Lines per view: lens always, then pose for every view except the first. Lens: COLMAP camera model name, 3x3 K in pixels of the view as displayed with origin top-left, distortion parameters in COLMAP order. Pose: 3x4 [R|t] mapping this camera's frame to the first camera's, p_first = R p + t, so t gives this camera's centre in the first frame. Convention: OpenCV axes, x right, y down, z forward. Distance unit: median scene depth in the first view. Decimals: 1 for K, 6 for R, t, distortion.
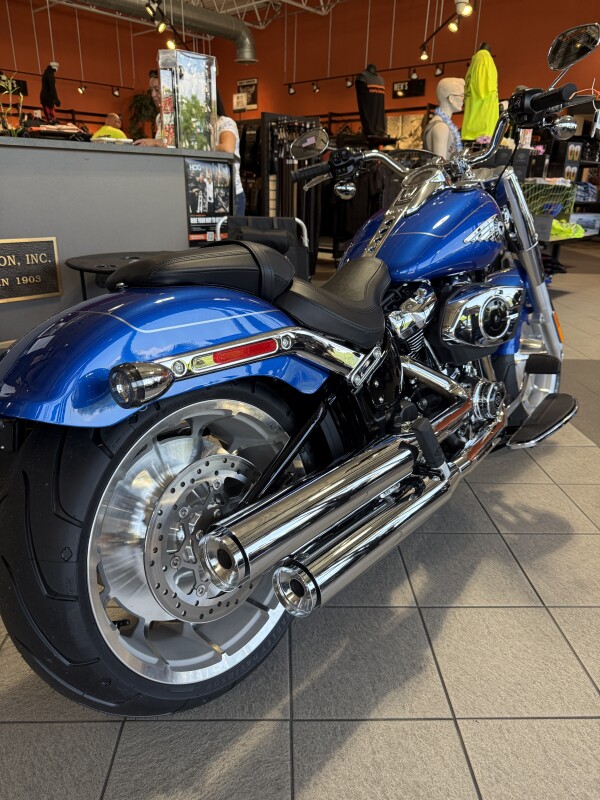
lens RADIAL K [[580.7, 0, 299.4], [0, 580.7, 401.5], [0, 0, 1]] dist [-0.007045, -0.007649]
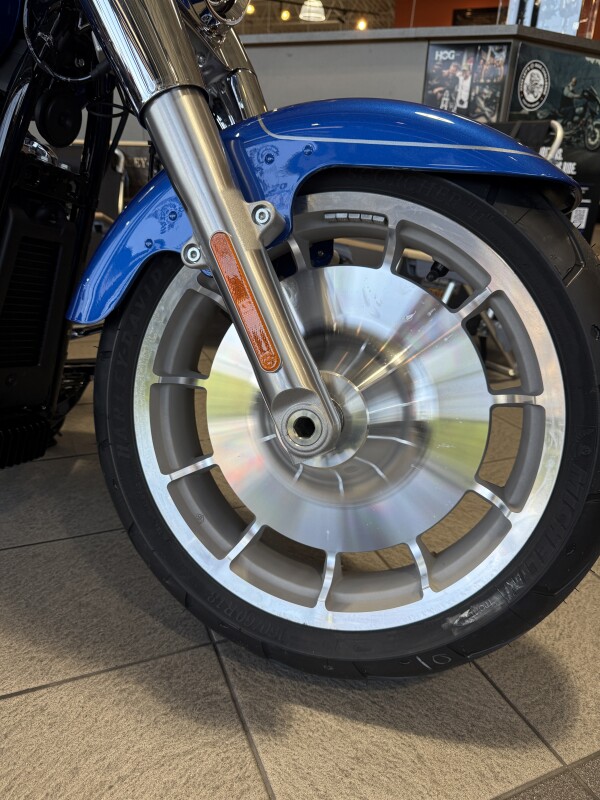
lens RADIAL K [[574.6, 0, 300.0], [0, 574.6, 400.0], [0, 0, 1]] dist [0.027874, -0.046459]
pose [[0.355821, 0.328406, -0.874952, 0.641284], [-0.356492, 0.913129, 0.197759, -0.136136], [0.863889, 0.241547, 0.441984, 0.845538]]
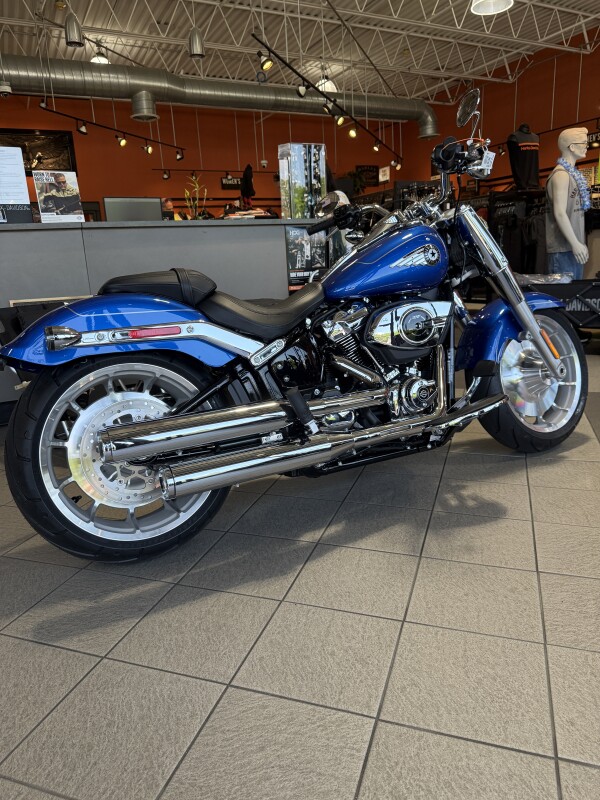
lens RADIAL K [[572.2, 0, 296.6], [0, 572.2, 399.7], [0, 0, 1]] dist [0.039920, -0.059063]
pose [[0.931134, 0.019661, -0.364147, 0.368535], [-0.059830, 0.993251, -0.099360, 0.100023], [0.359736, 0.114304, 0.926026, -0.135093]]
